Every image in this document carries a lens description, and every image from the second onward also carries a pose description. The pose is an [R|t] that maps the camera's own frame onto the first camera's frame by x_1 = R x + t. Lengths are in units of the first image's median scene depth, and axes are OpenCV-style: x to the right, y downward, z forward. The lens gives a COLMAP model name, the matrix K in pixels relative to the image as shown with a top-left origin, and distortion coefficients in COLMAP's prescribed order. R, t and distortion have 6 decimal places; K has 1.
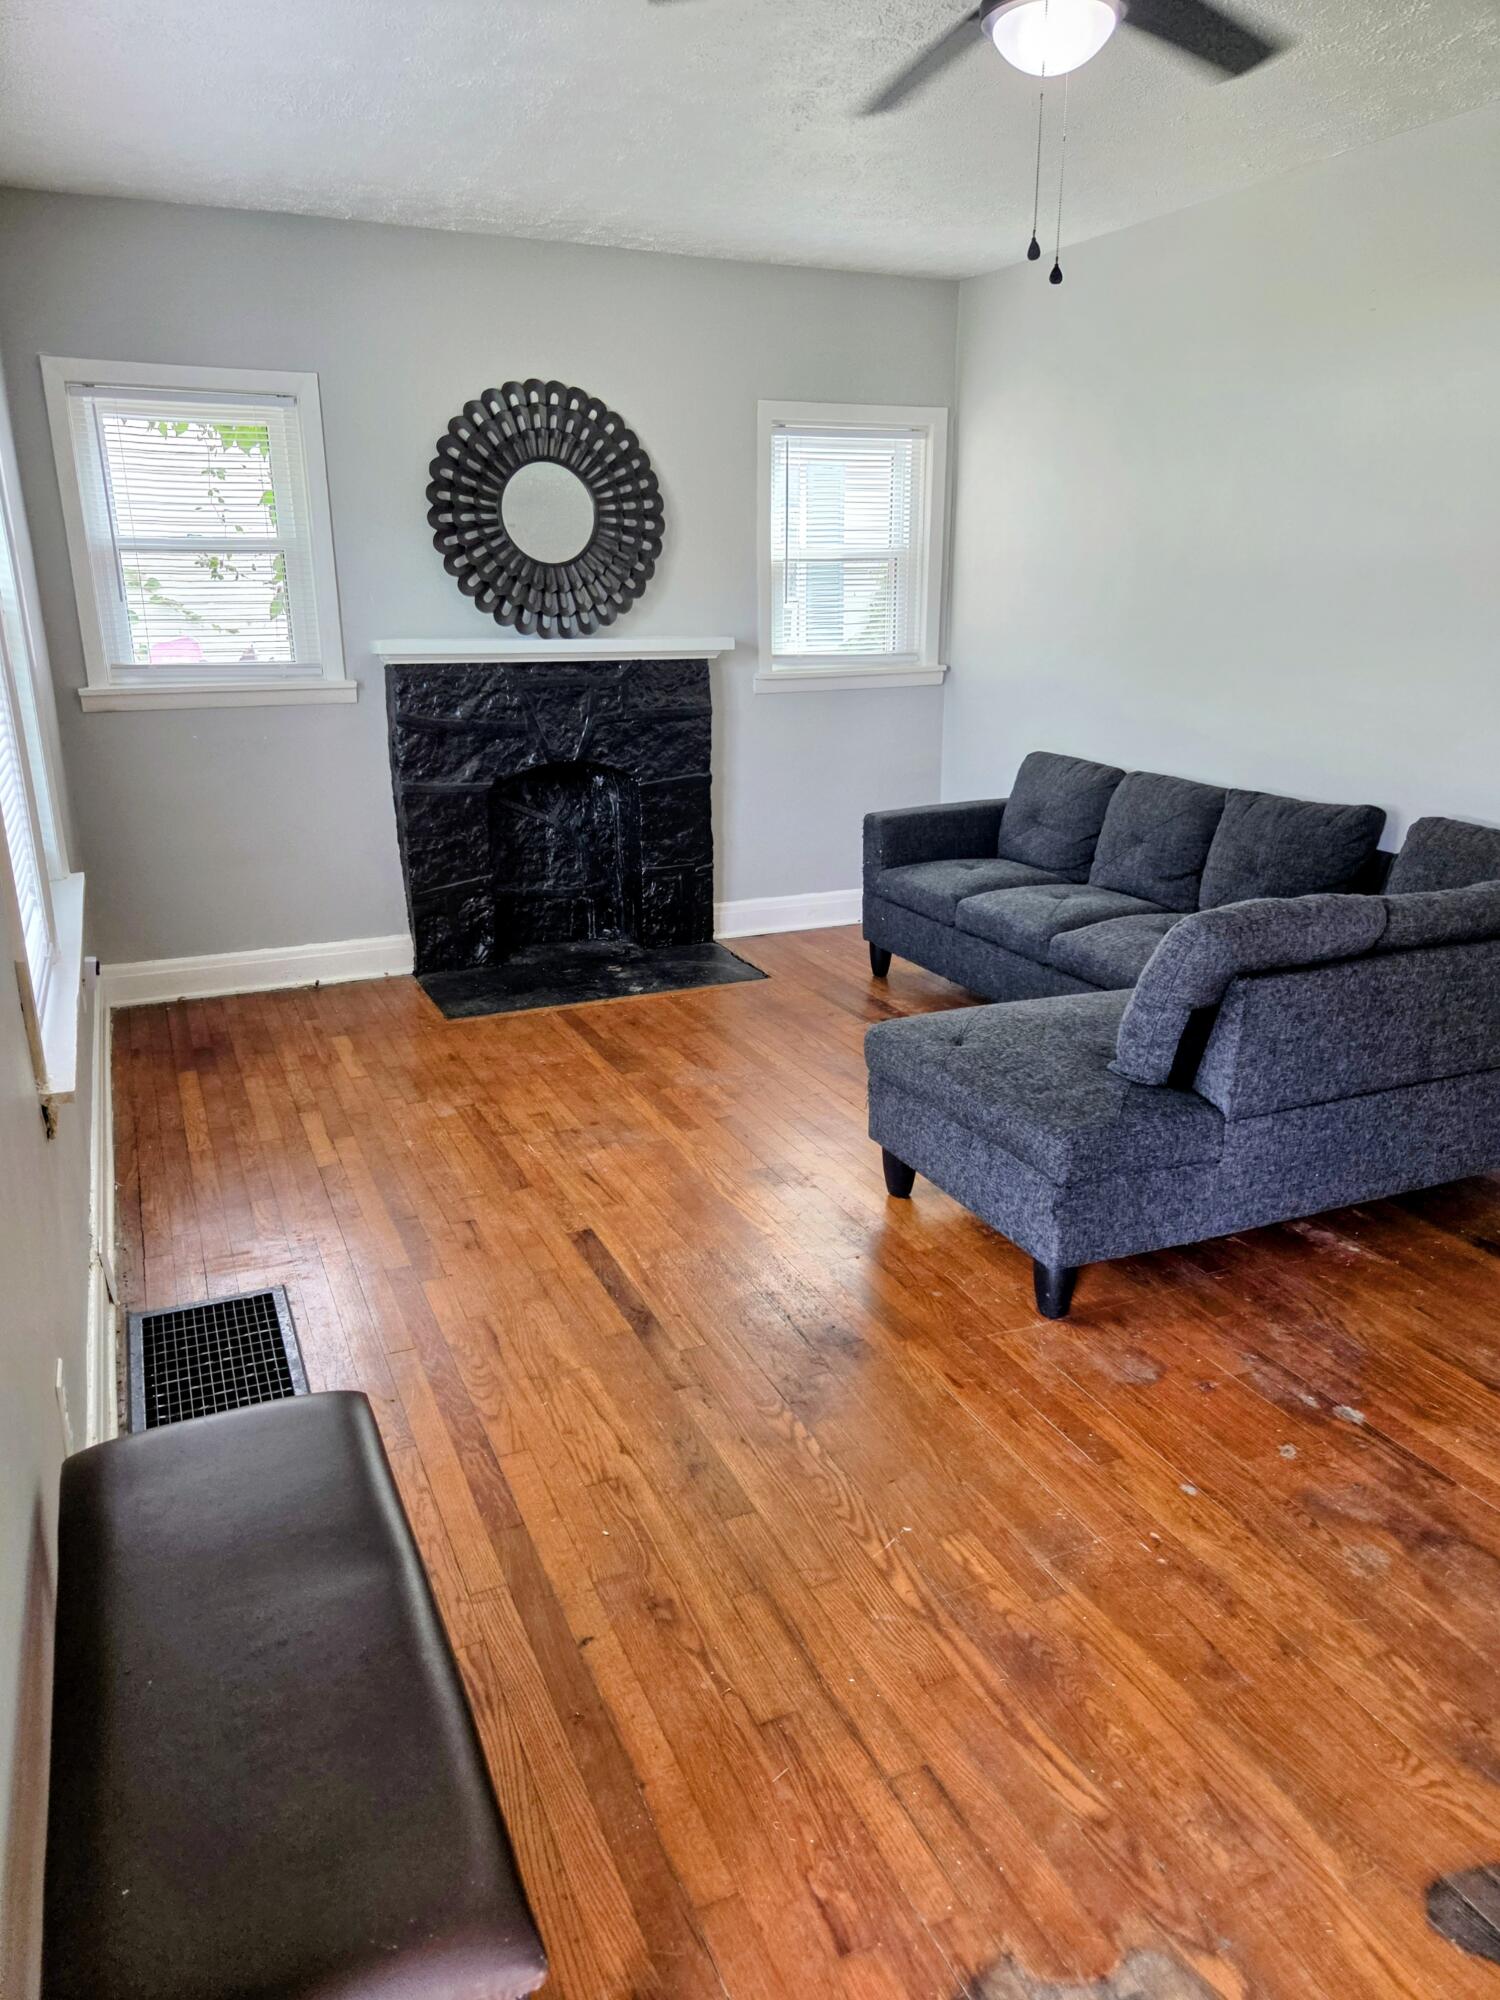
lens RADIAL K [[1347.9, 0, 749.7], [0, 1347.9, 1007.0], [0, 0, 1]] dist [0.058775, -0.044242]
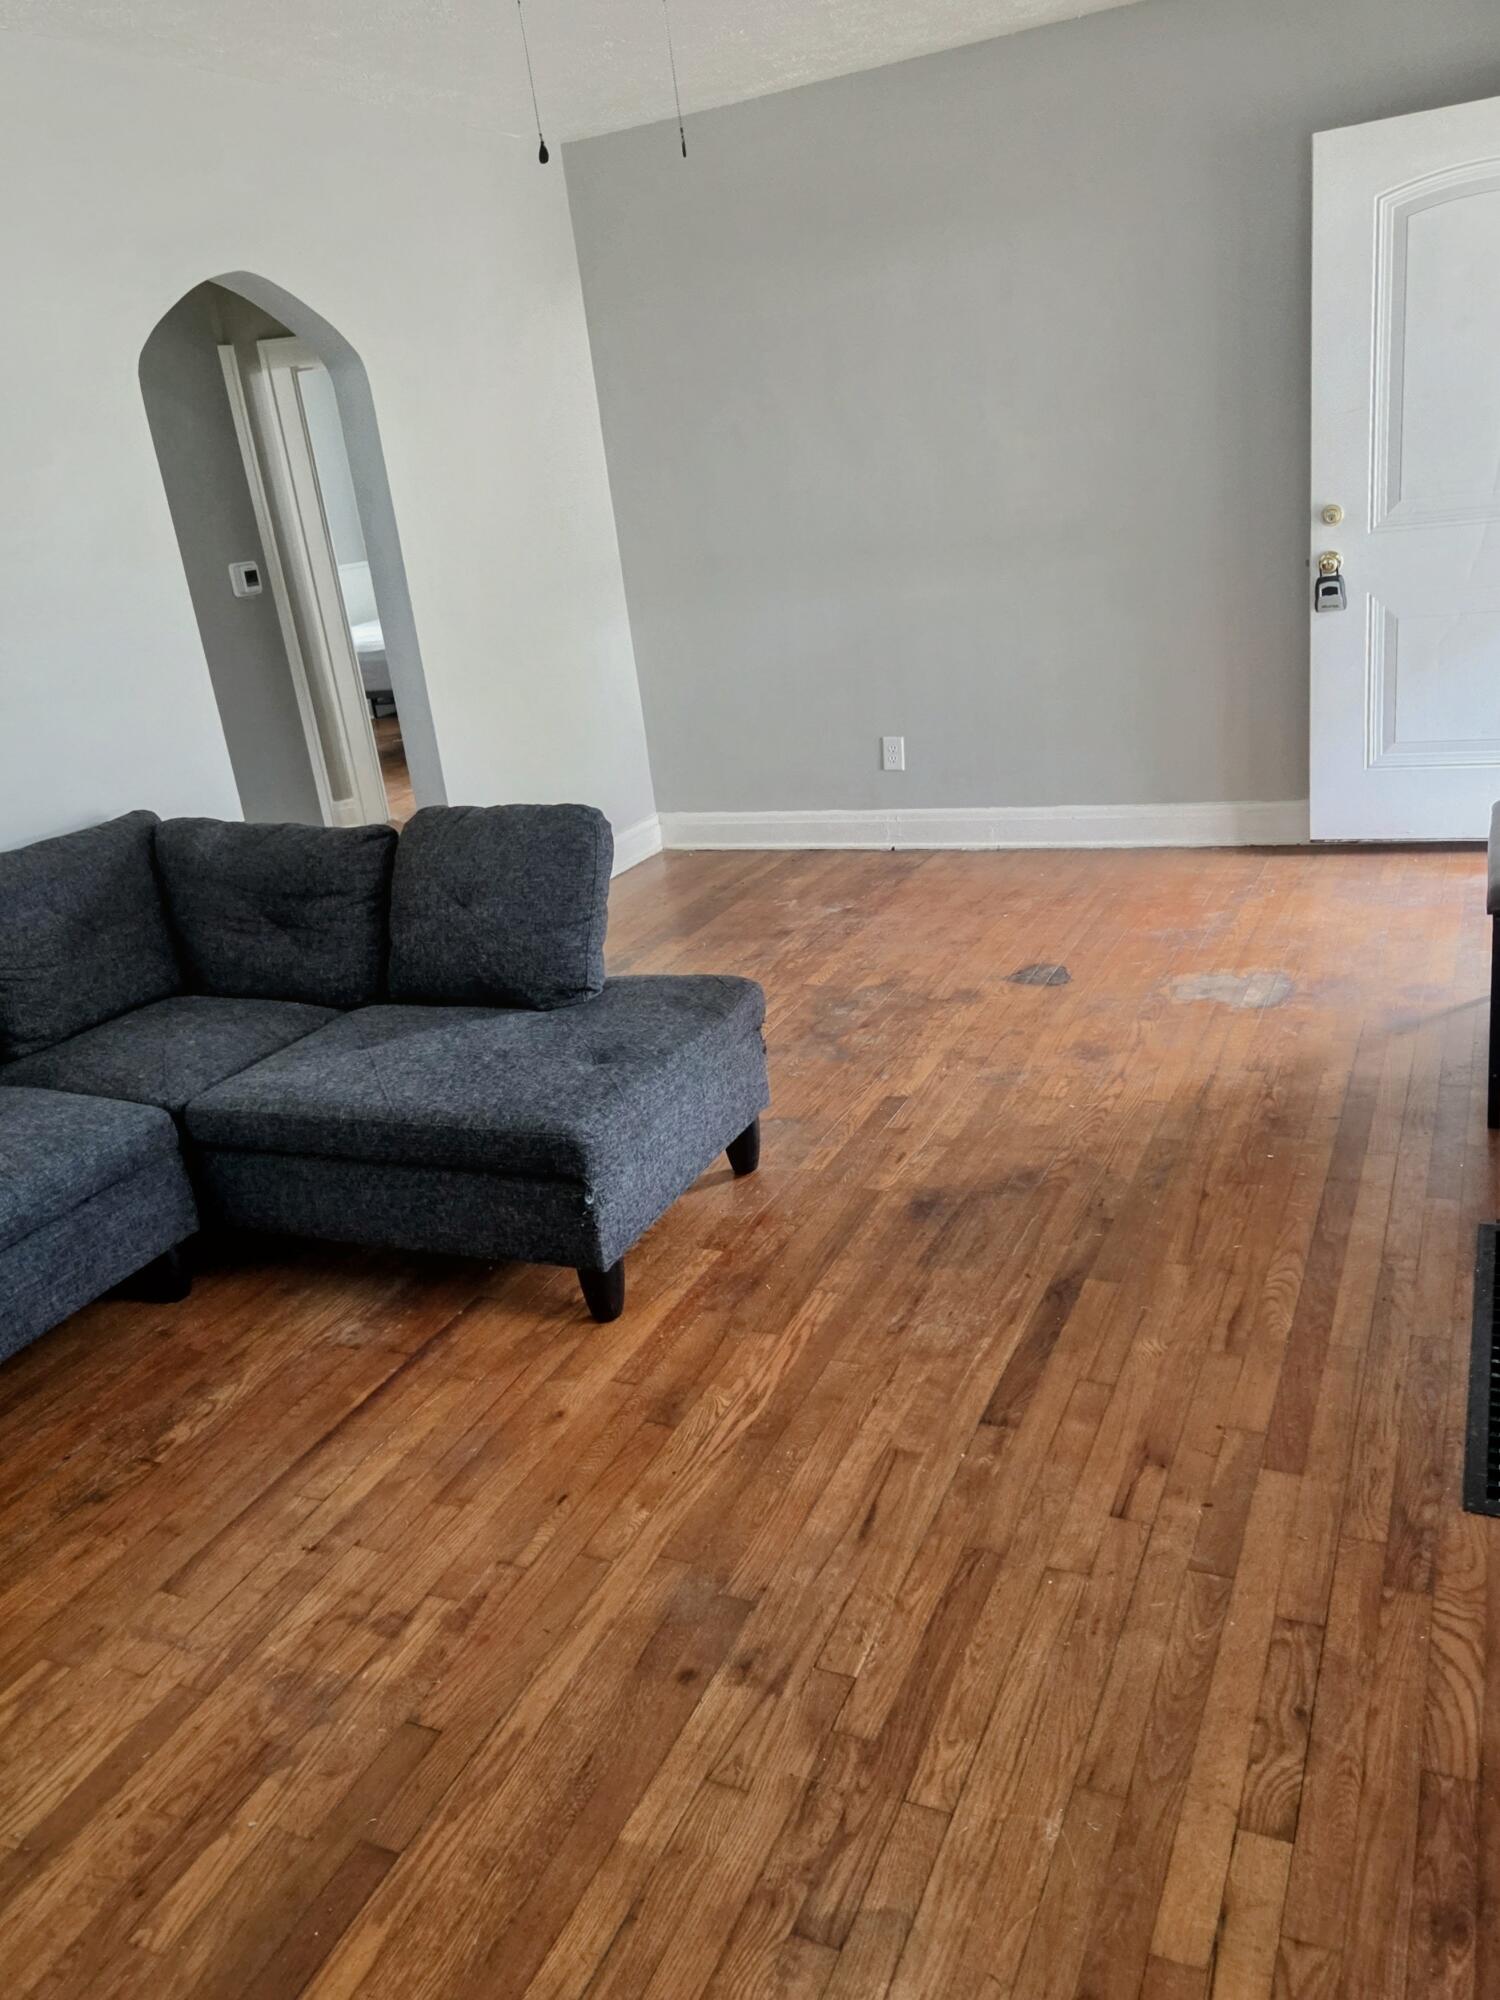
lens RADIAL K [[1568.4, 0, 747.0], [0, 1568.4, 990.8], [0, 0, 1]] dist [0.108593, -0.002836]
pose [[-0.646234, -0.170803, 0.743779, -0.754482], [0.353867, 0.796448, 0.490356, -0.551303], [-0.676136, 0.580084, -0.454250, 1.674226]]
